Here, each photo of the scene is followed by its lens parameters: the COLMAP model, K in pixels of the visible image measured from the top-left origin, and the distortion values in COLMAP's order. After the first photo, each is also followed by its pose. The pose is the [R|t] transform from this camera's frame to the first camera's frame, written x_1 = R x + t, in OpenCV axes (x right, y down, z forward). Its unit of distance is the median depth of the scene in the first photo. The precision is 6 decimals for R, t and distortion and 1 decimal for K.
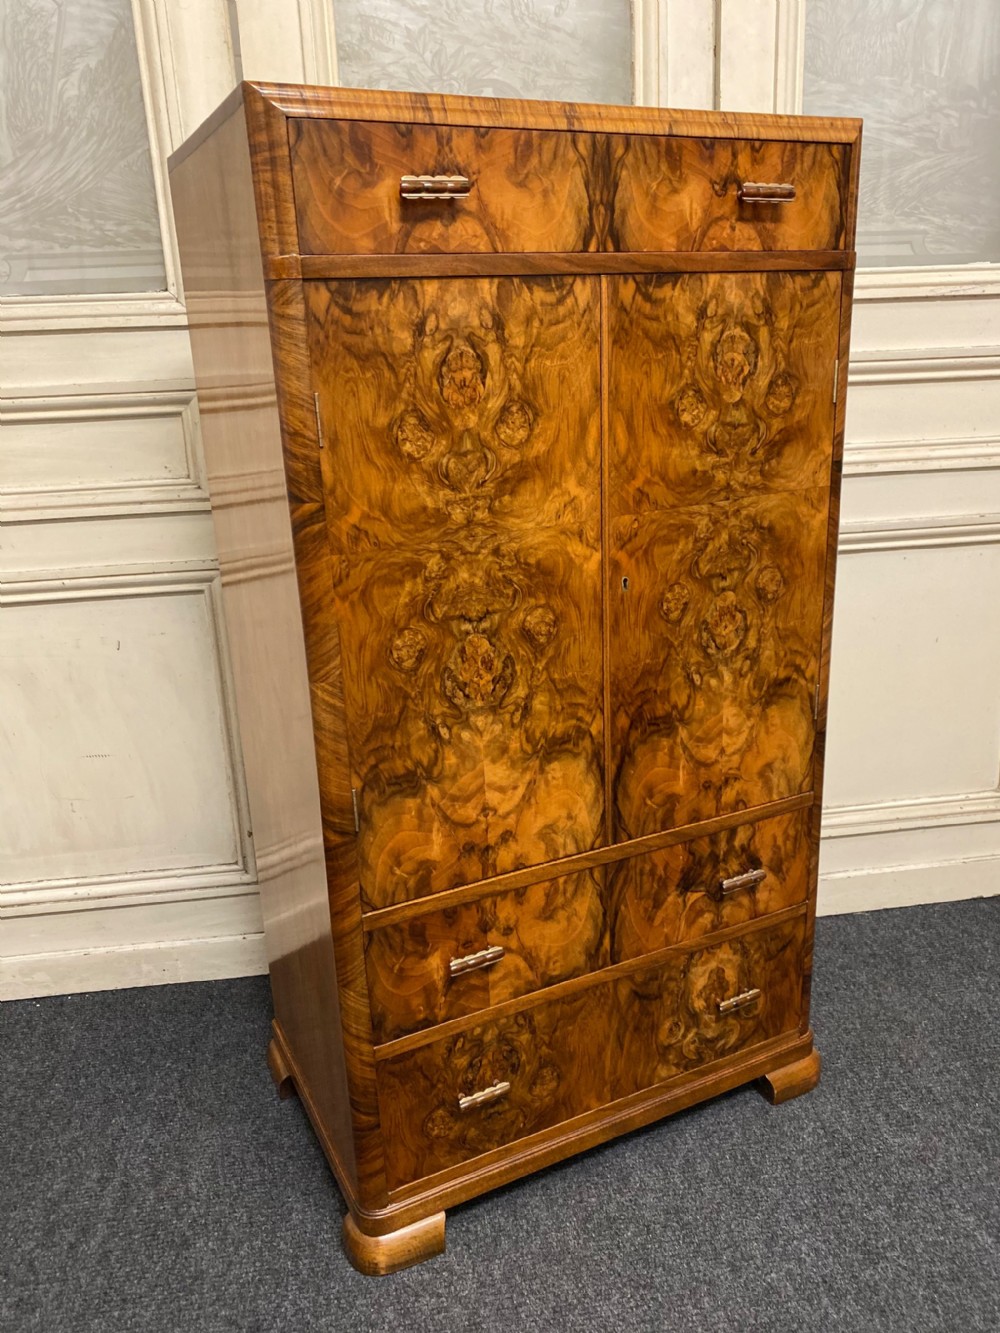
lens RADIAL K [[1029.4, 0, 503.0], [0, 1029.4, 660.5], [0, 0, 1]] dist [0.036219, -0.034333]
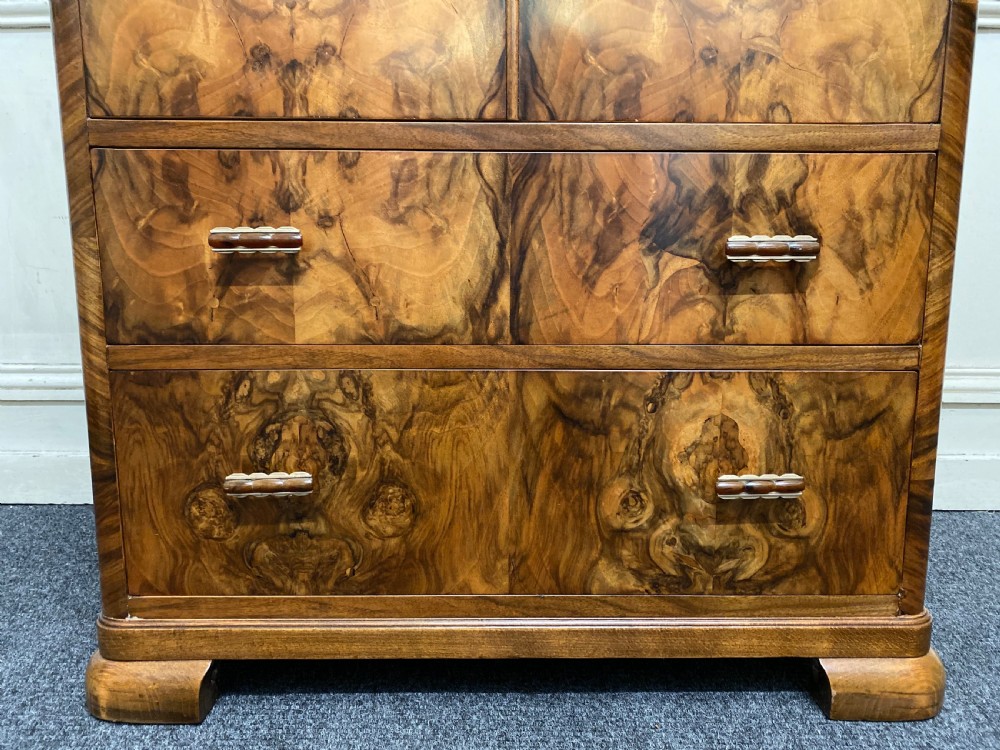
lens RADIAL K [[772.2, 0, 499.8], [0, 772.2, 370.6], [0, 0, 1]] dist [0.036219, -0.034333]
pose [[0.897536, 0.105144, -0.428223, 0.328799], [-0.165622, 0.980432, -0.106405, 0.398762], [0.408655, 0.166425, 0.897387, 0.641786]]
